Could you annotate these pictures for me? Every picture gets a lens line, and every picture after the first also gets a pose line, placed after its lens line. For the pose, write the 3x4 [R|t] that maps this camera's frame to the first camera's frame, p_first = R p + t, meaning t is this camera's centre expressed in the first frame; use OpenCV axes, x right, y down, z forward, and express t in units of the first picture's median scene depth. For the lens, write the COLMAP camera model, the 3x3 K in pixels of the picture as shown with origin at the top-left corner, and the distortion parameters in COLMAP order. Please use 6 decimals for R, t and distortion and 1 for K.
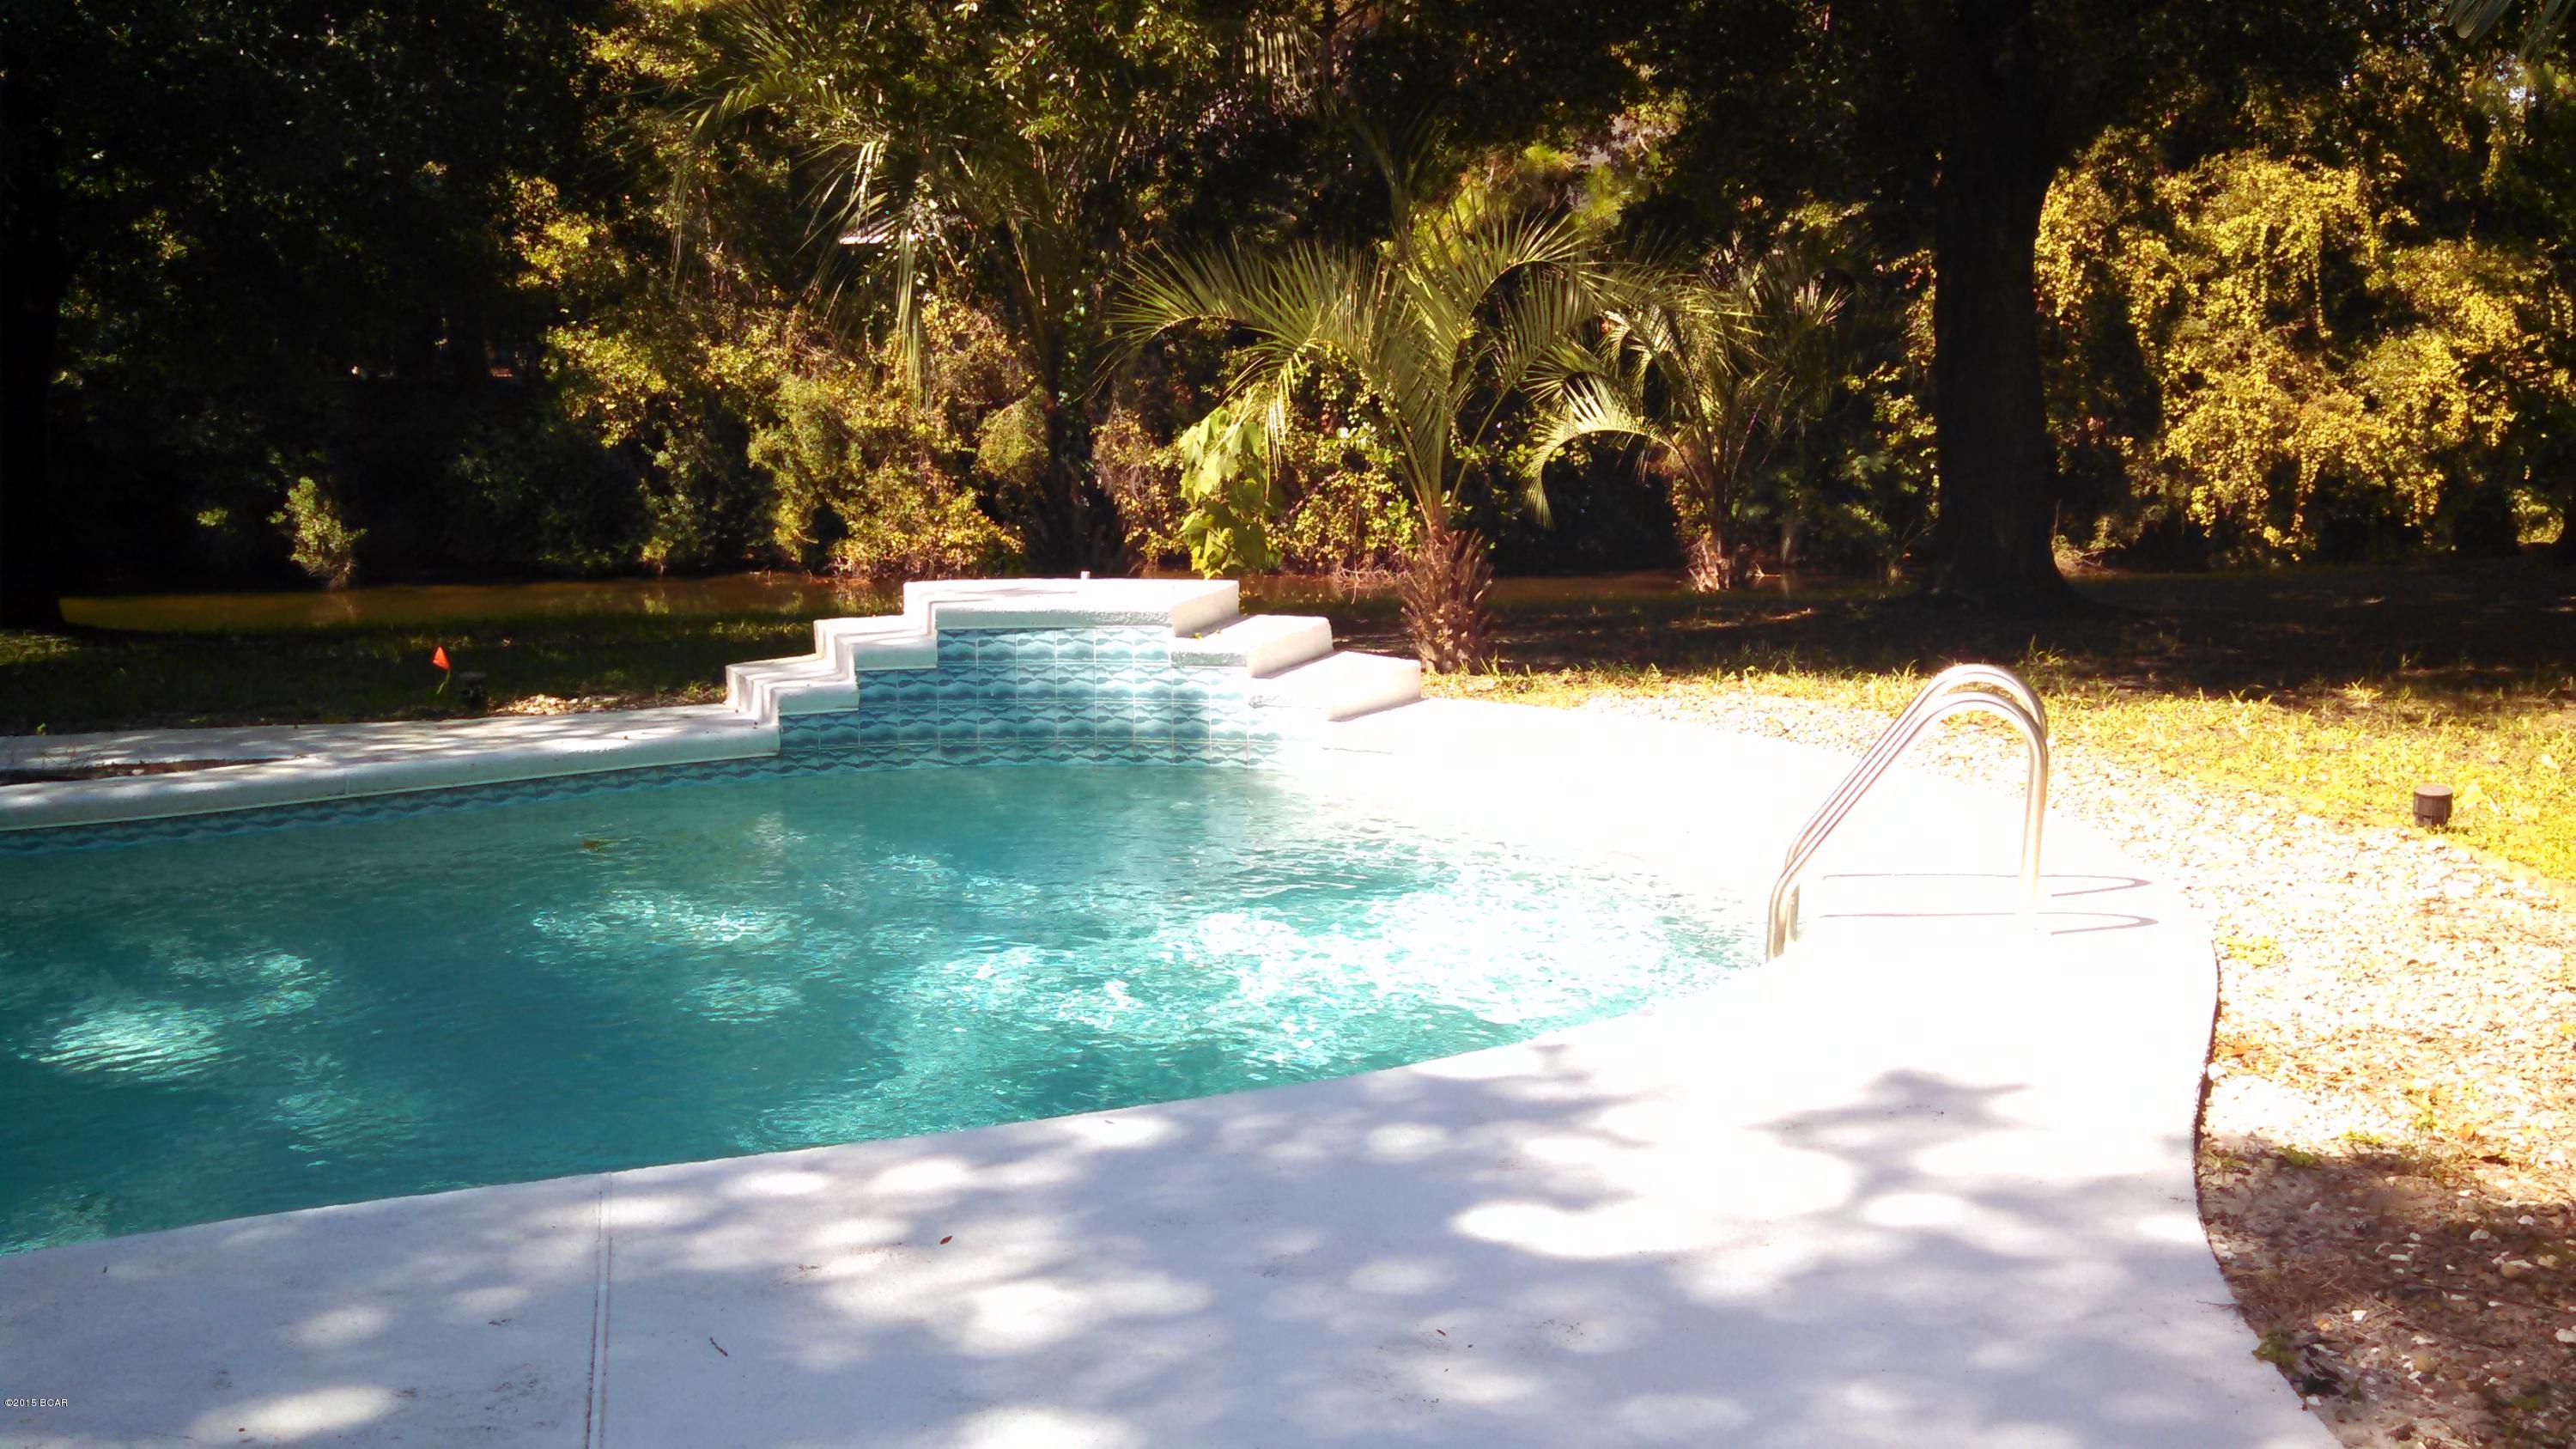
lens RADIAL K [[2521.5, 0, 1320.0], [0, 2521.5, 730.5], [0, 0, 1]] dist [-0.003851, -0.030306]
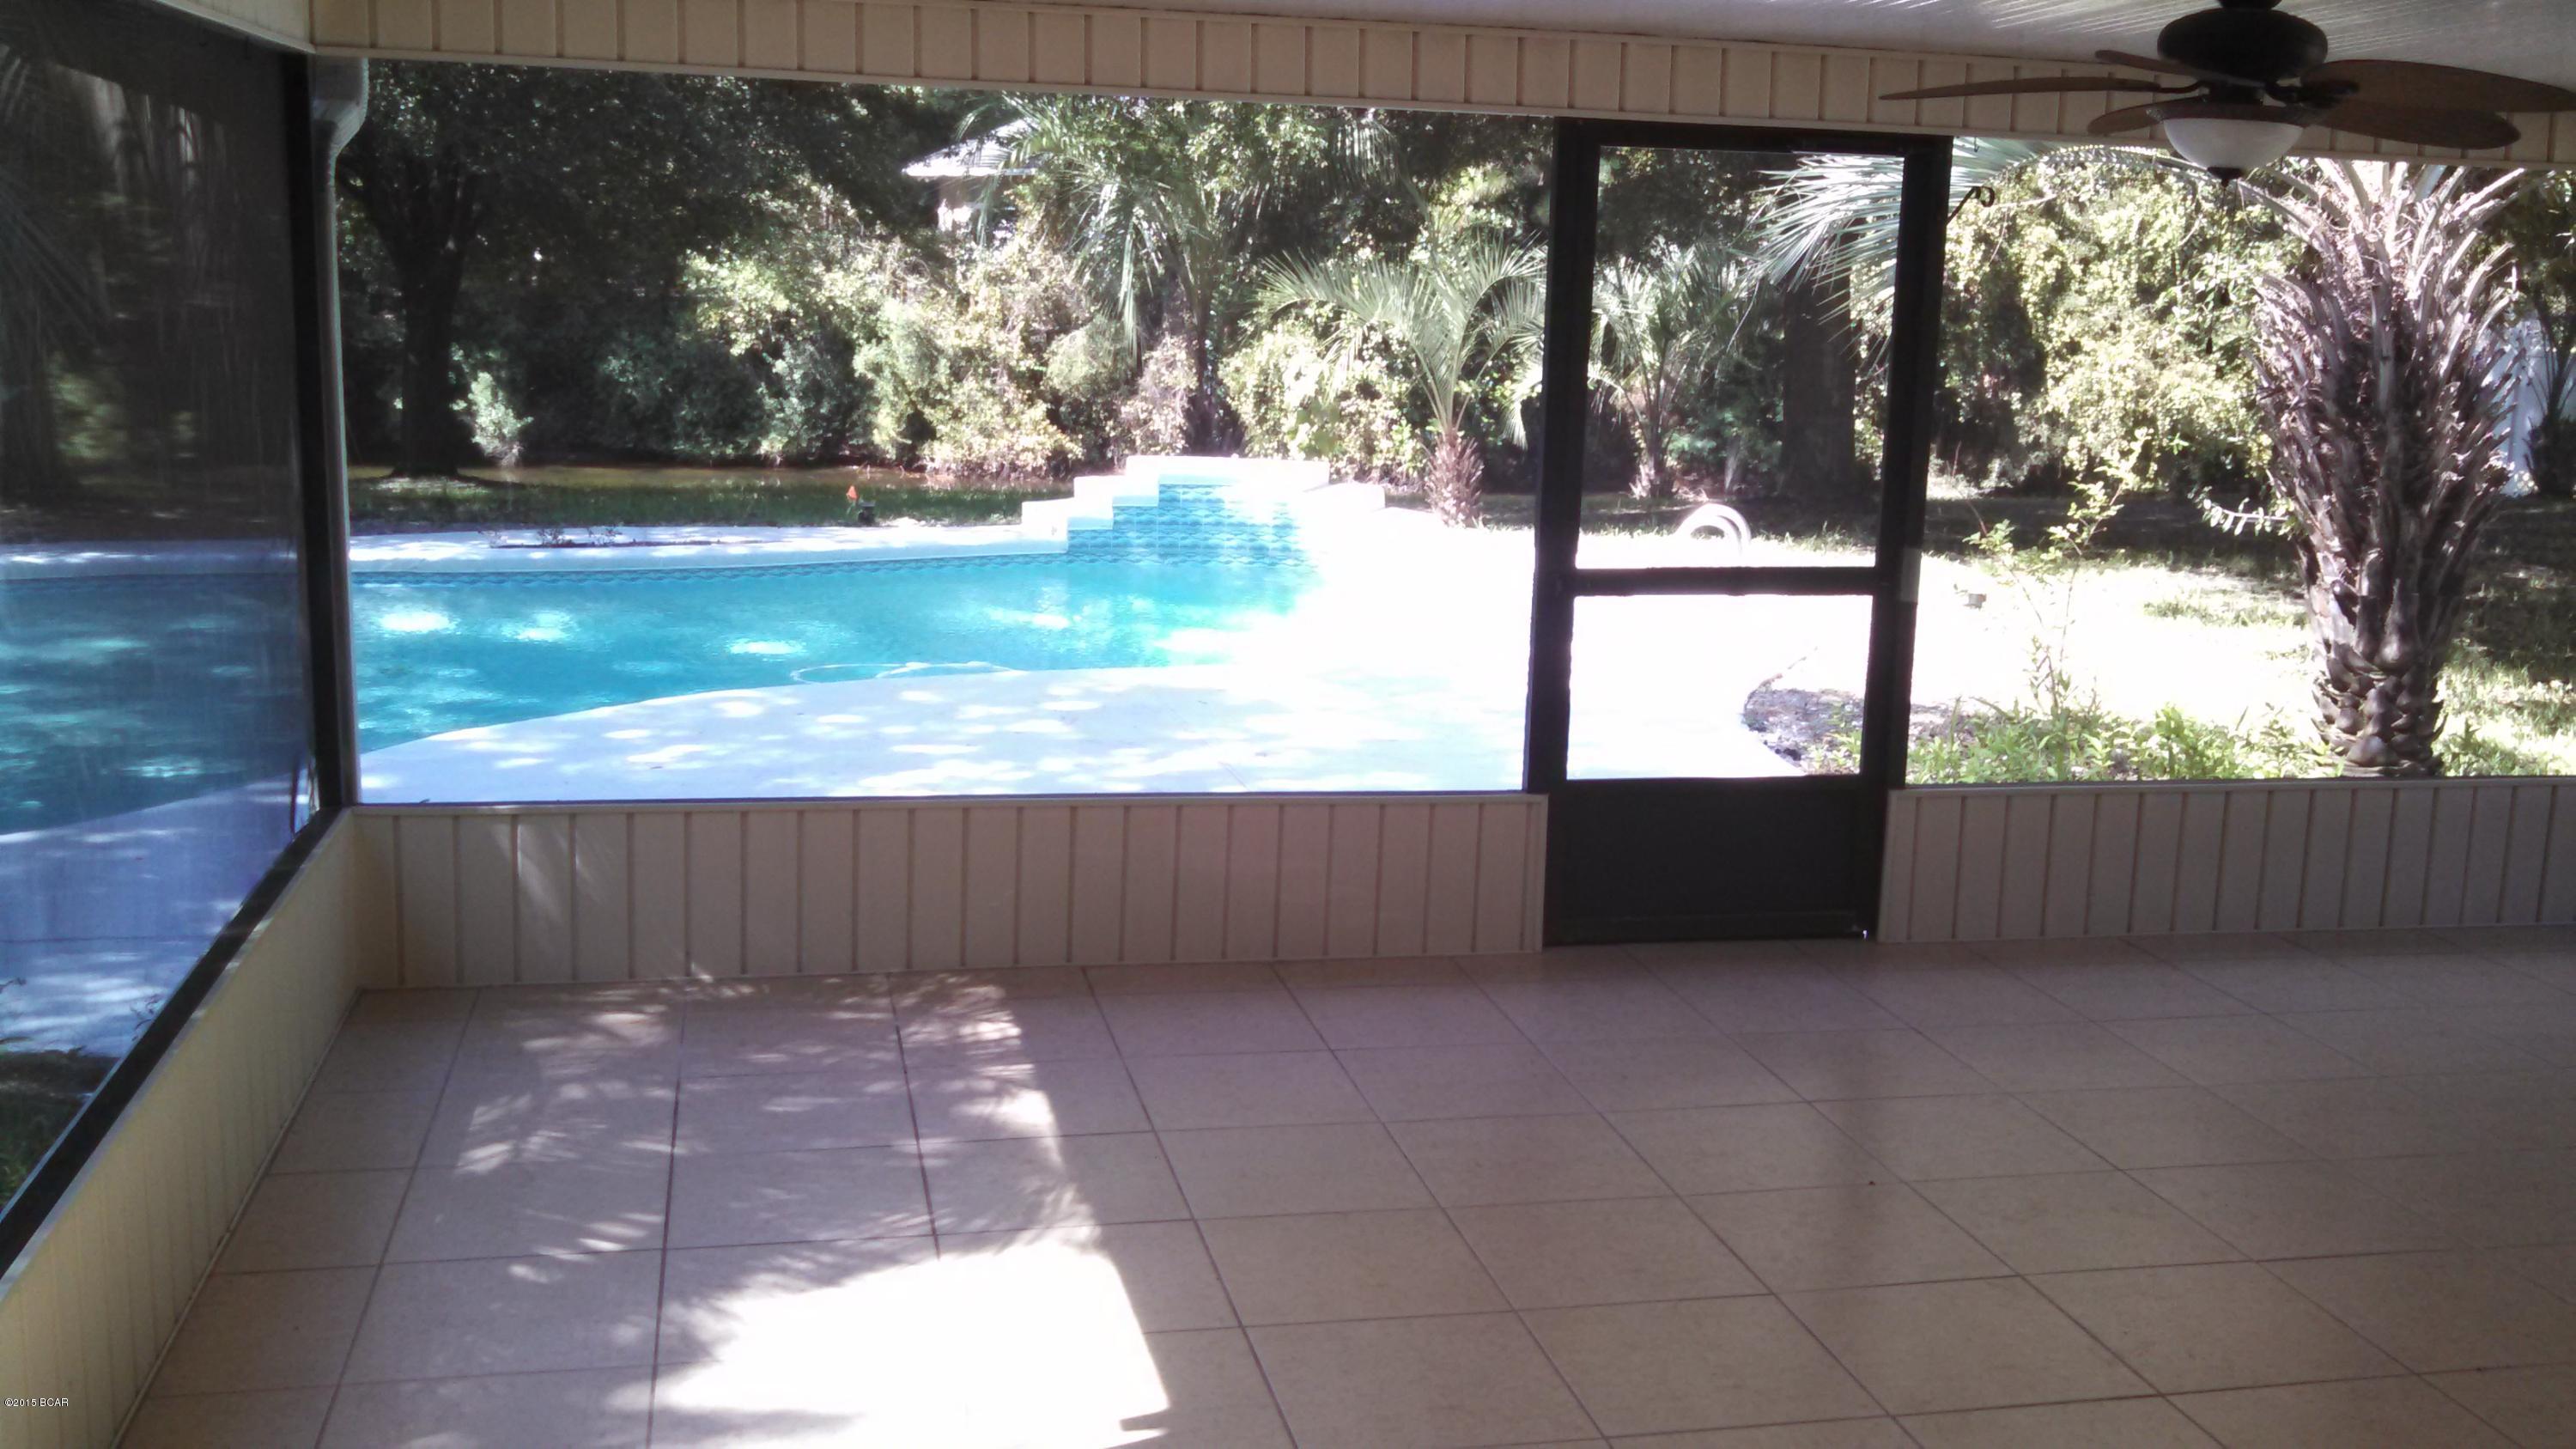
lens RADIAL K [[2397.8, 0, 1355.3], [0, 2397.8, 787.3], [0, 0, 1]] dist [0.011019, -0.106589]
pose [[0.999240, 0.032783, 0.021093, -0.009514], [-0.033964, 0.997723, 0.058277, 0.014005], [-0.019134, -0.058949, 0.998078, -0.136397]]
